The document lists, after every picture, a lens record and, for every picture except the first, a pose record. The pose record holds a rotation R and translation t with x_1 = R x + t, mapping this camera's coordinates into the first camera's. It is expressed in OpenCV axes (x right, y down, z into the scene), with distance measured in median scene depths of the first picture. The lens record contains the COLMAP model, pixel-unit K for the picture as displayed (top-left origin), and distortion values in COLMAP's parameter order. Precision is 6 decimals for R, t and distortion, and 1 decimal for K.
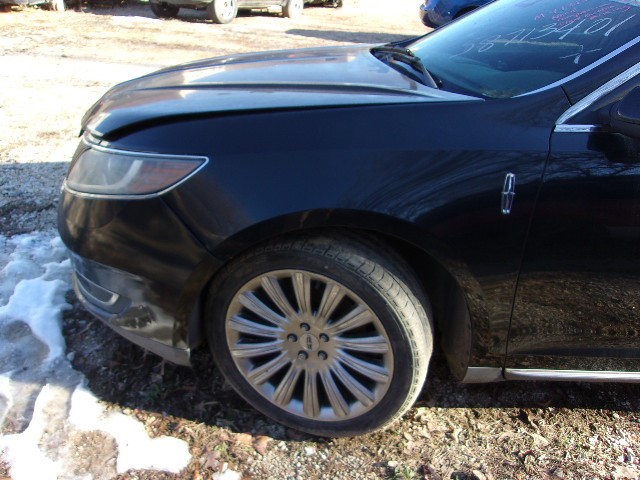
lens RADIAL K [[500.9, 0, 320.0], [0, 500.9, 240.0], [0, 0, 1]] dist [0.004170, 0.002844]
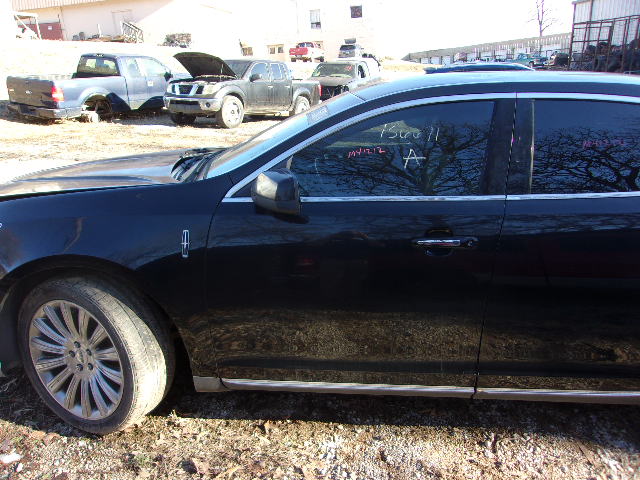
lens RADIAL K [[499.9, 0, 320.0], [0, 499.9, 240.0], [0, 0, 1]] dist [-0.006352, -0.003084]
pose [[0.996893, -0.012745, -0.077730, 0.706519], [-0.001311, 0.984001, -0.178156, 0.126016], [0.078757, 0.177704, 0.980927, -0.327458]]
